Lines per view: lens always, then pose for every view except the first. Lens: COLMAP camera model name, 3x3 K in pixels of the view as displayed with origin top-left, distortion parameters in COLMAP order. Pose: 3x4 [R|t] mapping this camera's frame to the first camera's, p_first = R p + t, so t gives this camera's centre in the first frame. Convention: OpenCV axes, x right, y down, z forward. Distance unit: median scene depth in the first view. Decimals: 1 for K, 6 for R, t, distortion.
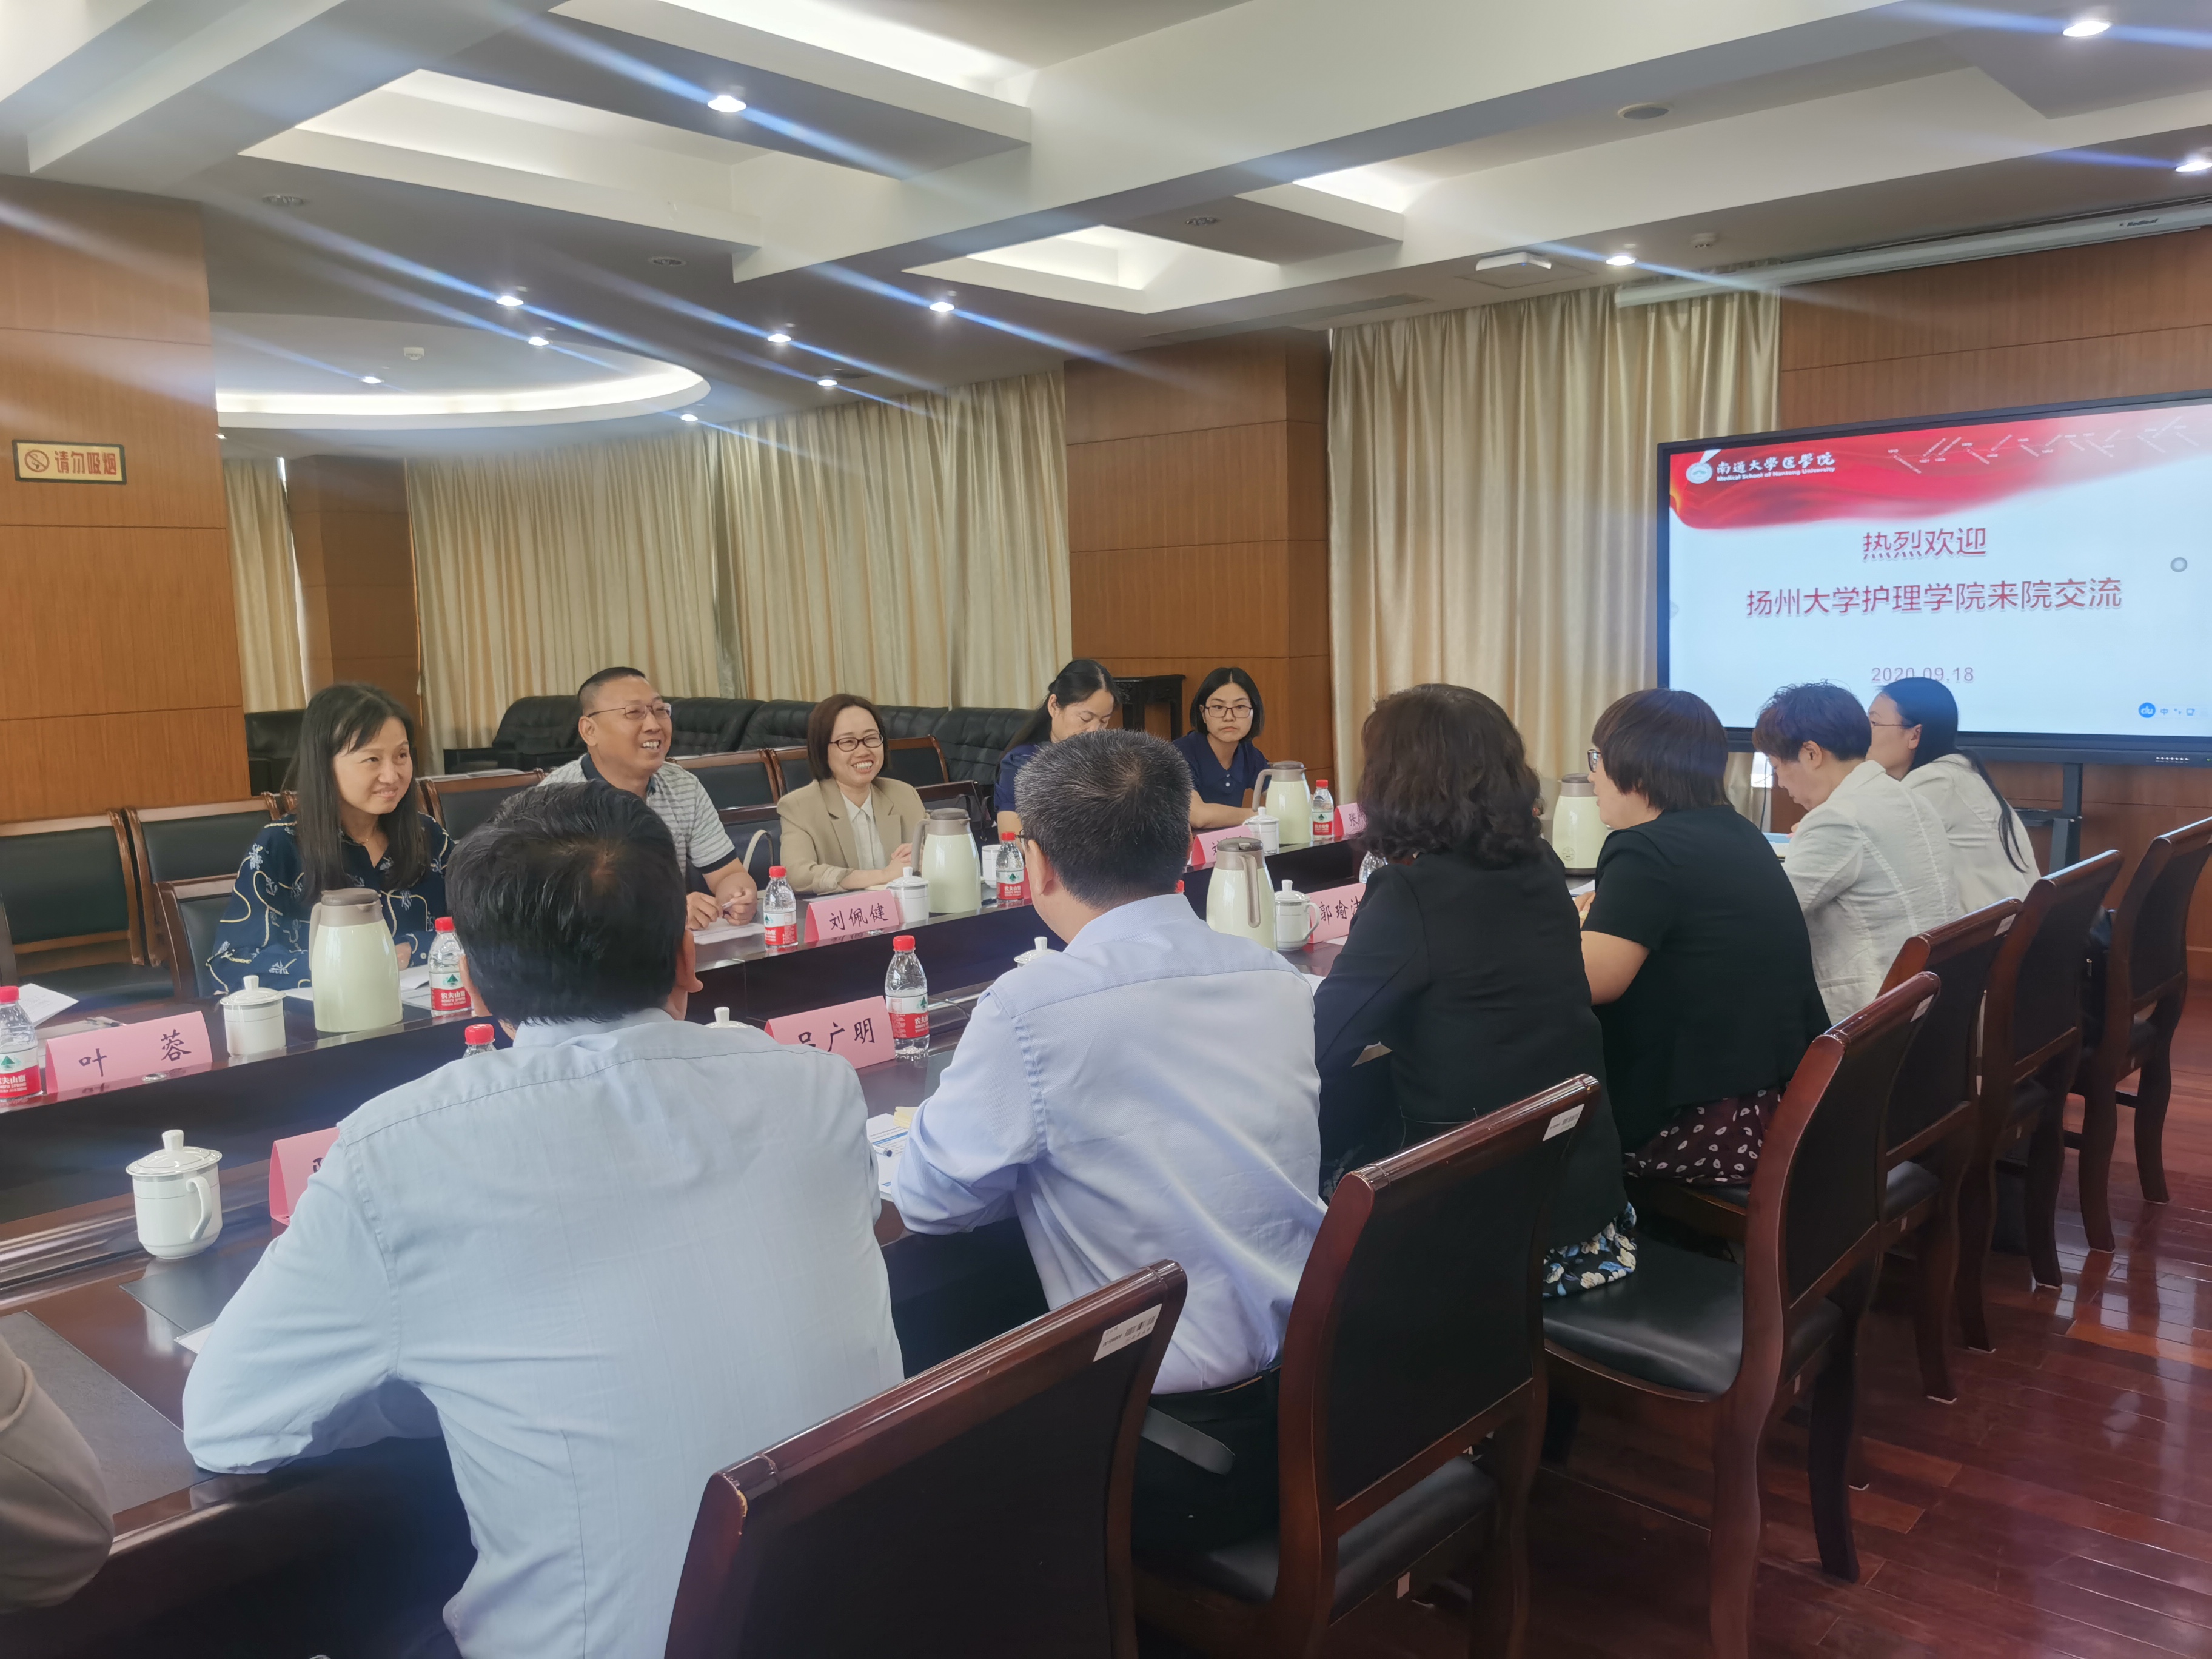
lens RADIAL K [[1727.7, 0, 1108.2], [0, 1727.7, 826.0], [0, 0, 1]] dist [0.004352, -0.022524]
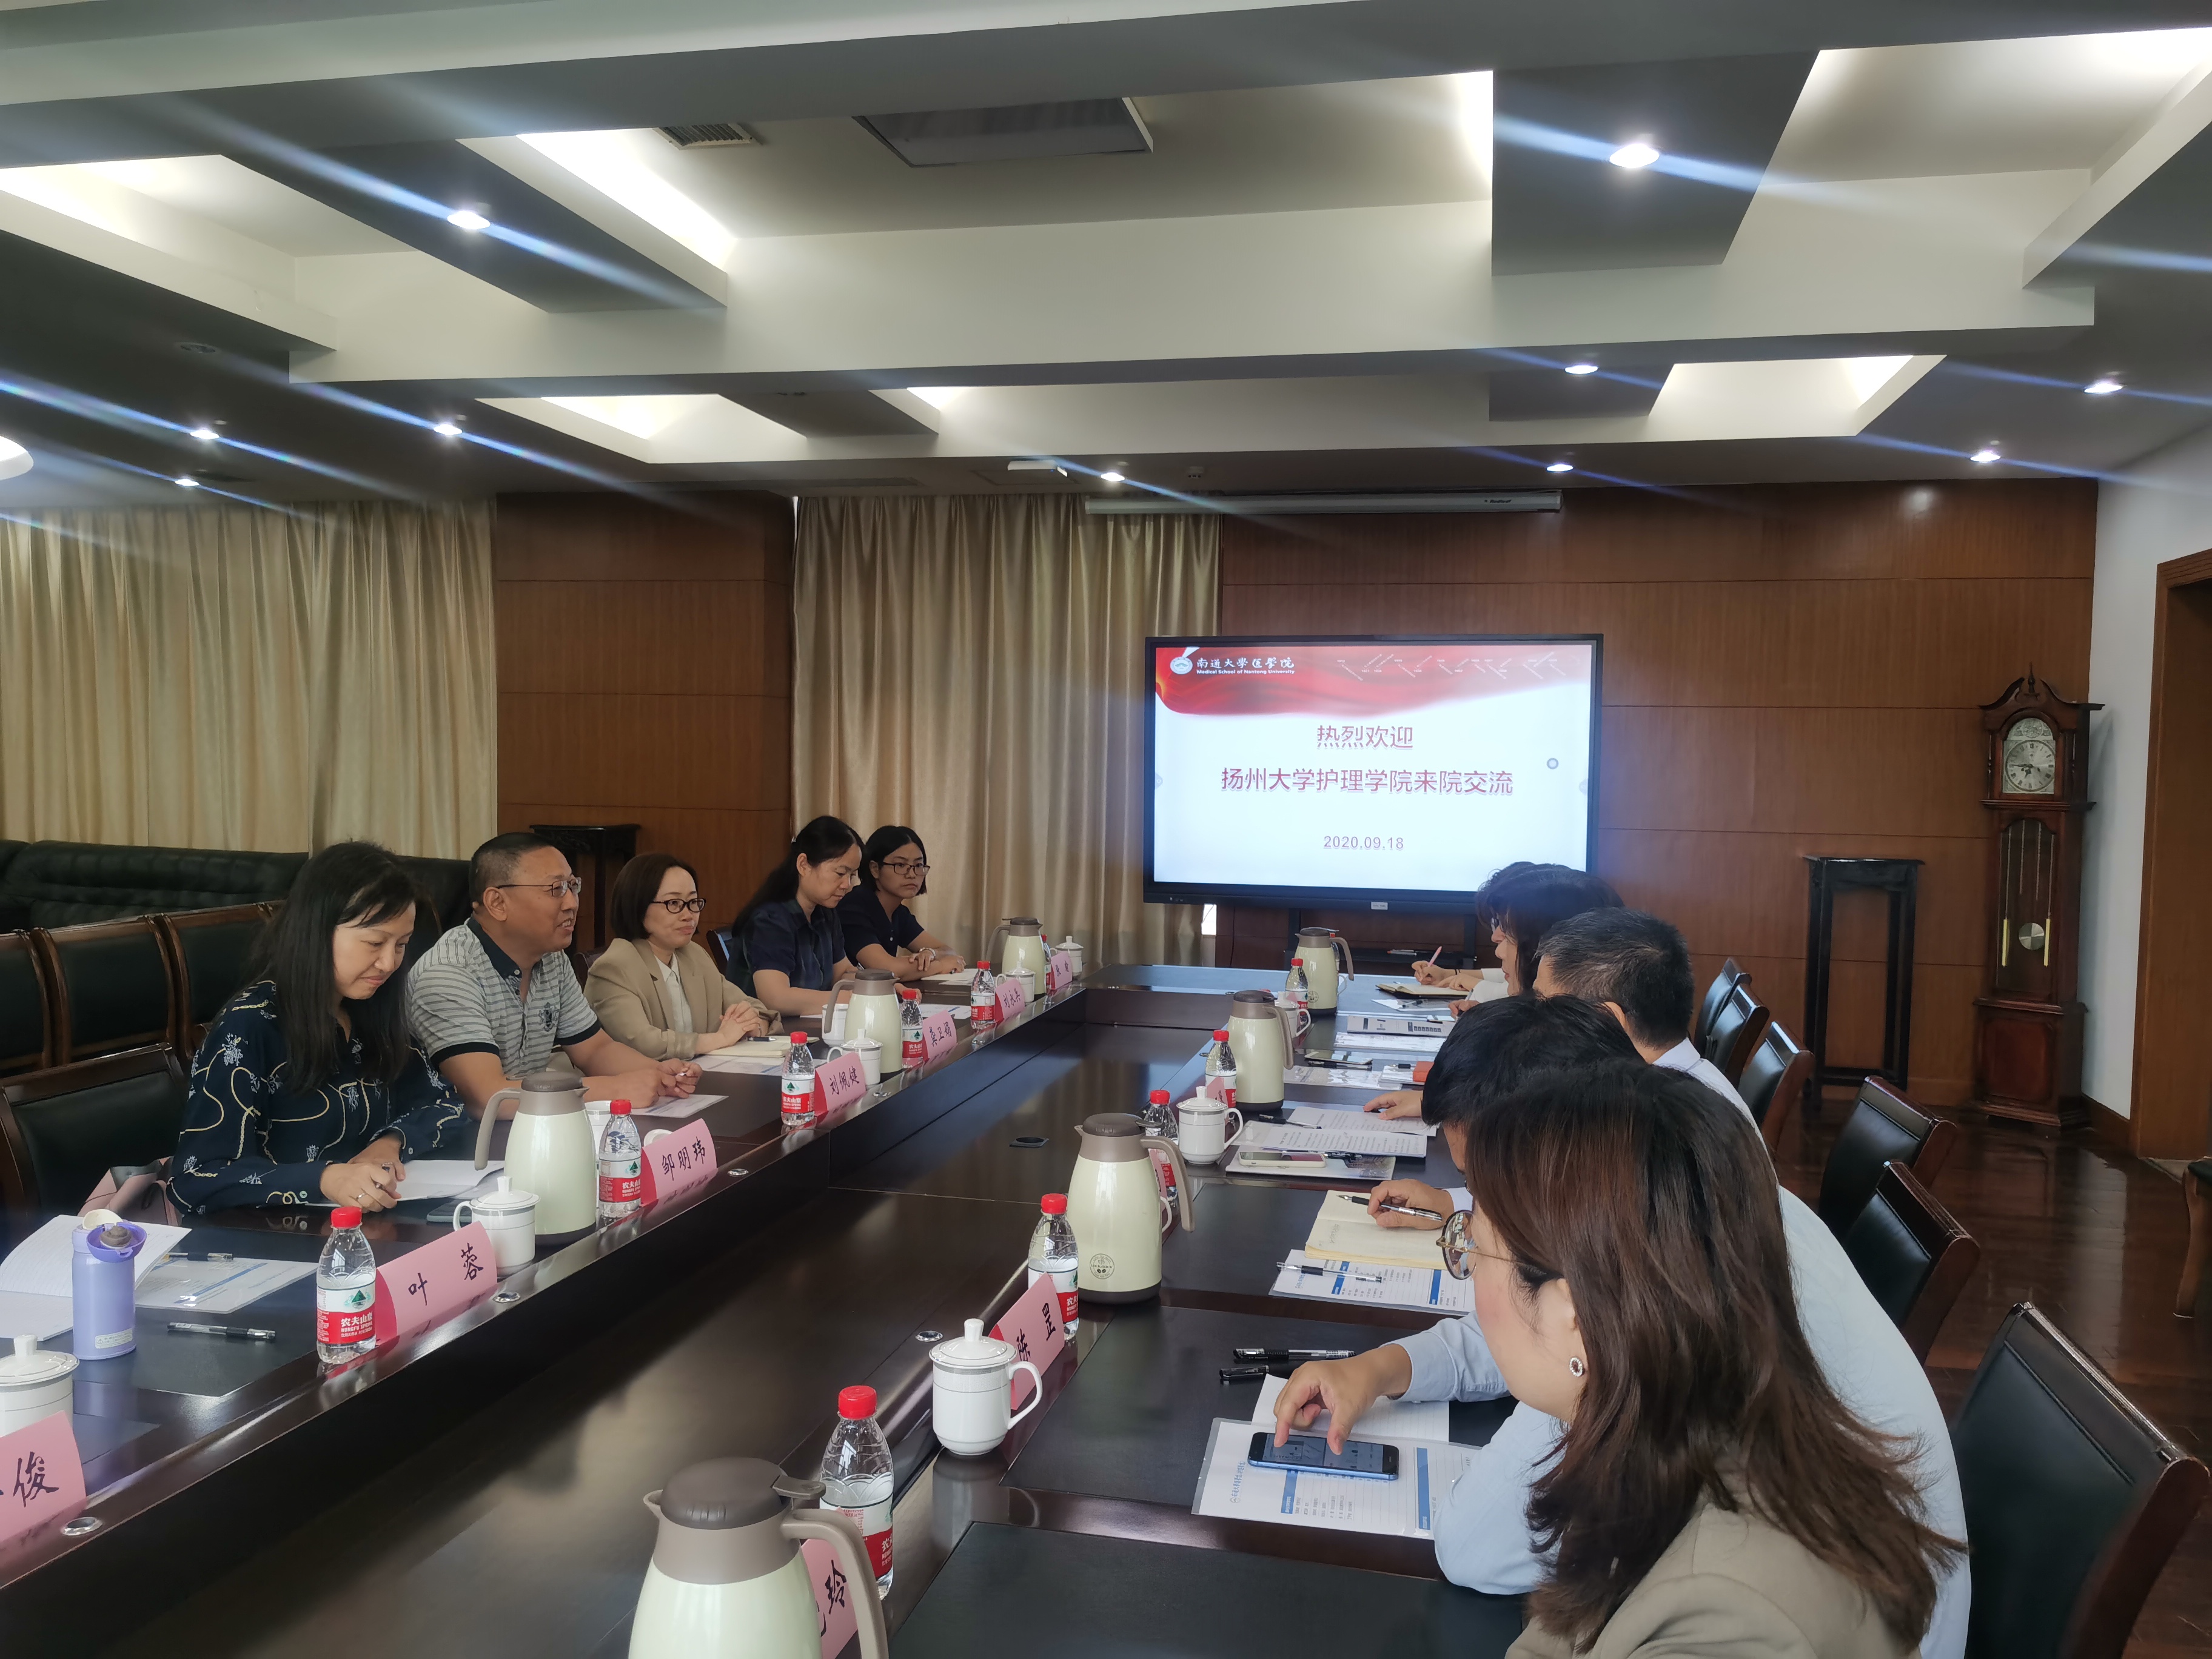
lens RADIAL K [[1727.7, 0, 1126.9], [0, 1727.7, 849.5], [0, 0, 1]] dist [0.004352, -0.022524]
pose [[0.859453, 0.014697, 0.511003, -0.284447], [0.020675, 0.997770, -0.063470, -0.007484], [-0.510796, 0.065114, 0.857232, 0.028782]]
